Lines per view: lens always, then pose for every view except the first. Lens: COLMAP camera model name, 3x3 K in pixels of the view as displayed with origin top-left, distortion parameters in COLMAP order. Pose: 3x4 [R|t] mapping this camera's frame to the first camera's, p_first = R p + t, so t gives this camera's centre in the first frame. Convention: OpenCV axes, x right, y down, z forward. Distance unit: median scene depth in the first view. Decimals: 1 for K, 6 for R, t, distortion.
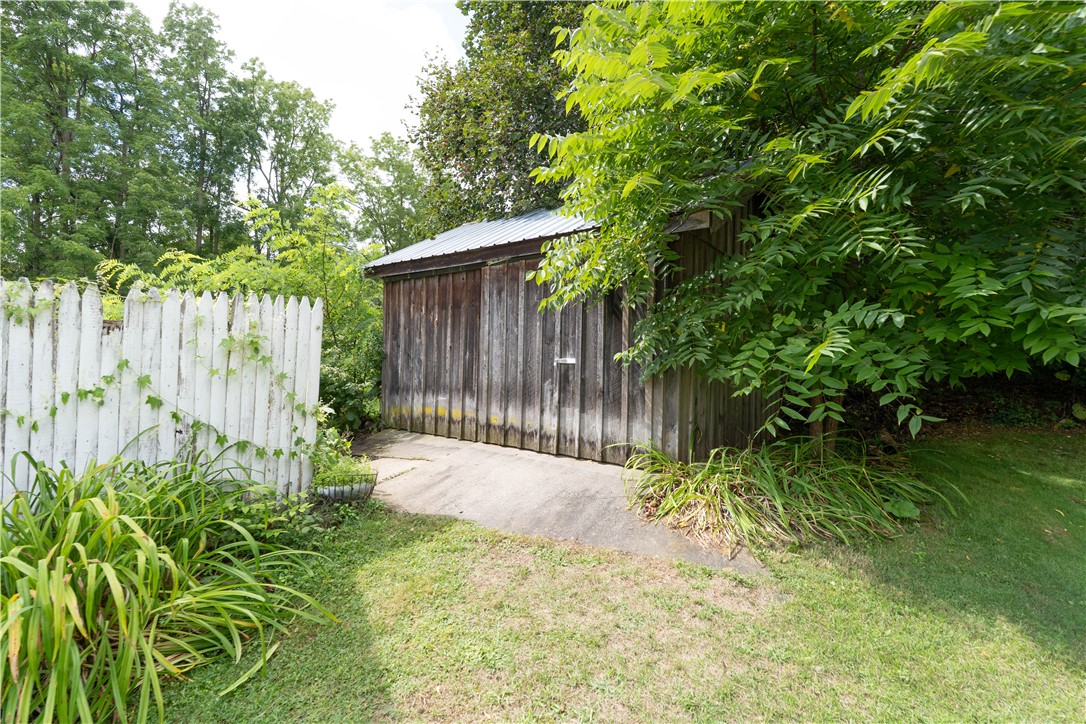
lens RADIAL K [[482.2, 0, 546.9], [0, 482.2, 357.4], [0, 0, 1]] dist [-0.001469, -0.001291]
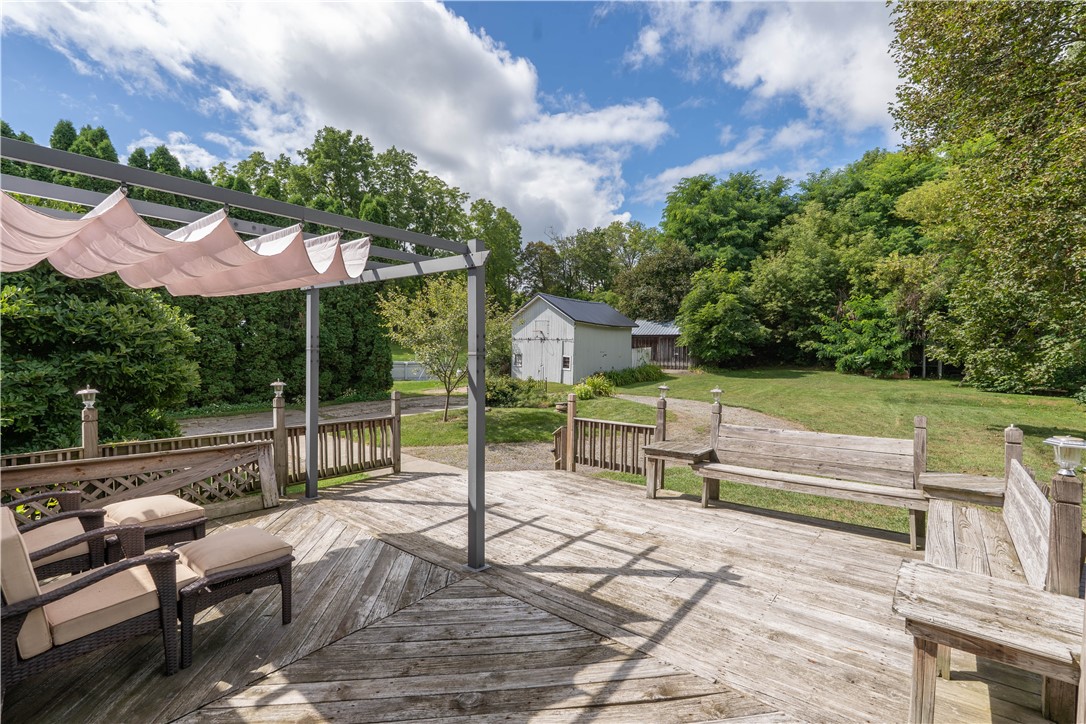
lens RADIAL K [[482.2, 0, 541.1], [0, 482.2, 360.5], [0, 0, 1]] dist [-0.001469, -0.001291]
pose [[0.999893, -0.013989, -0.004393, -1.767561], [0.014101, 0.999546, 0.026613, -0.107591], [0.004019, -0.026672, 0.999636, -5.521541]]
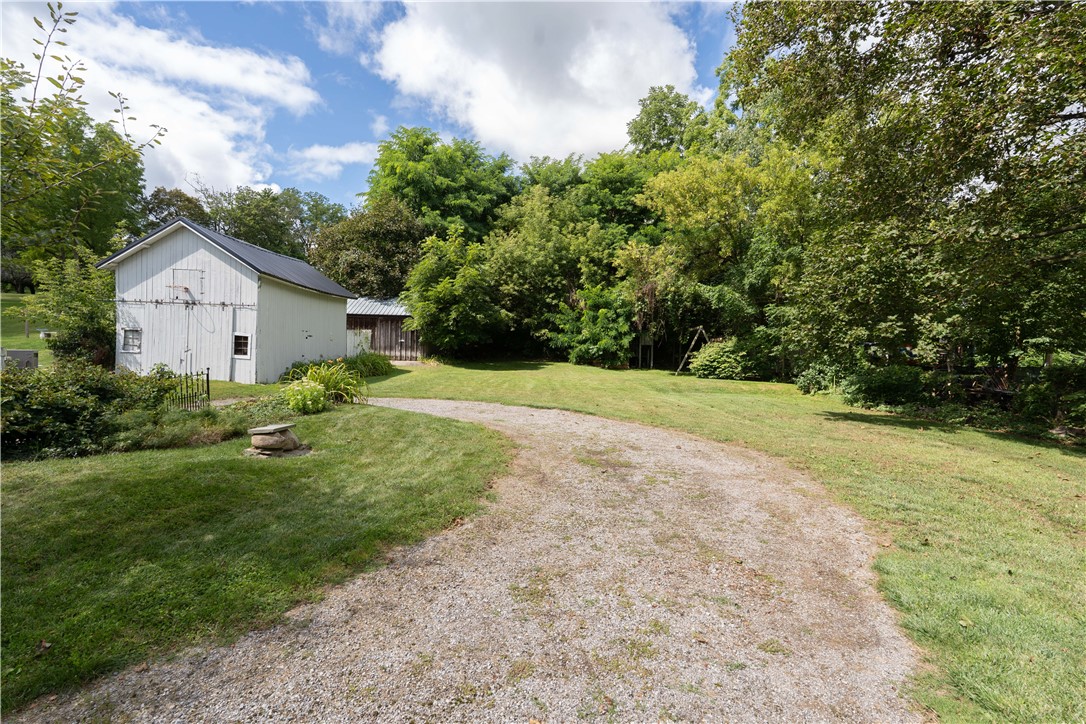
lens RADIAL K [[482.2, 0, 544.9], [0, 482.2, 359.1], [0, 0, 1]] dist [-0.001469, -0.001291]
pose [[0.796791, -0.011013, 0.604155, -1.820355], [-0.010289, 0.999442, 0.031787, 0.023568], [-0.604168, -0.031544, 0.796233, -3.899938]]
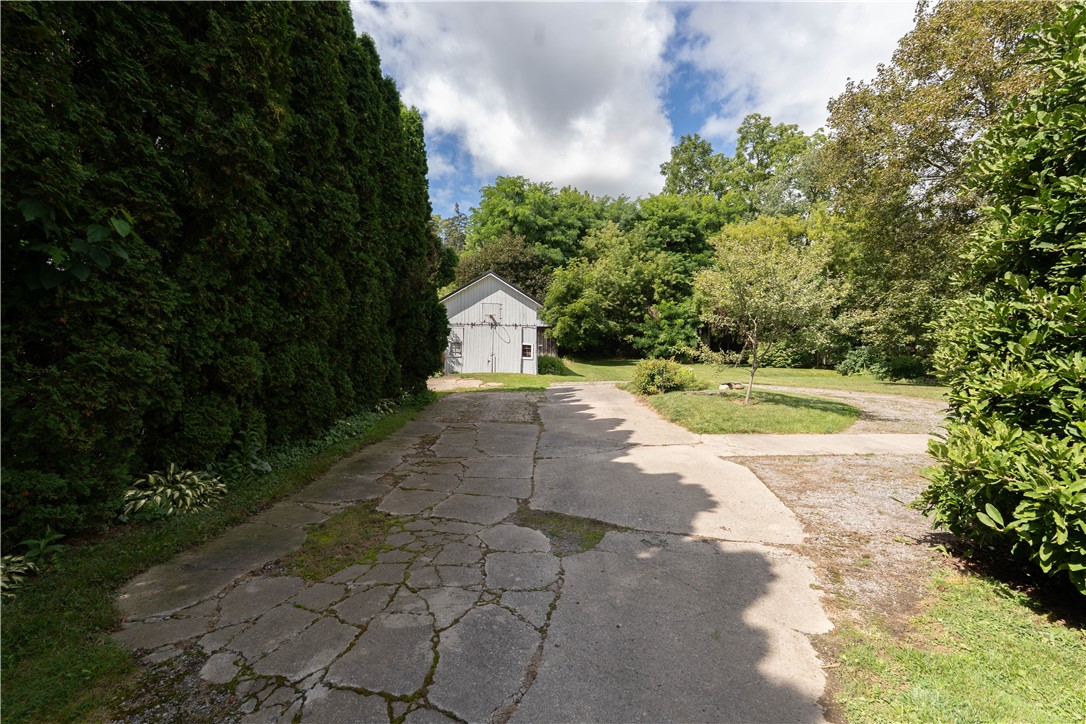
lens RADIAL K [[482.2, 0, 537.0], [0, 482.2, 364.5], [0, 0, 1]] dist [-0.001469, -0.001291]
pose [[0.746893, -0.033395, 0.664105, -4.517235], [0.007566, 0.999100, 0.041730, -0.009520], [-0.664901, -0.026143, 0.746474, -4.010259]]
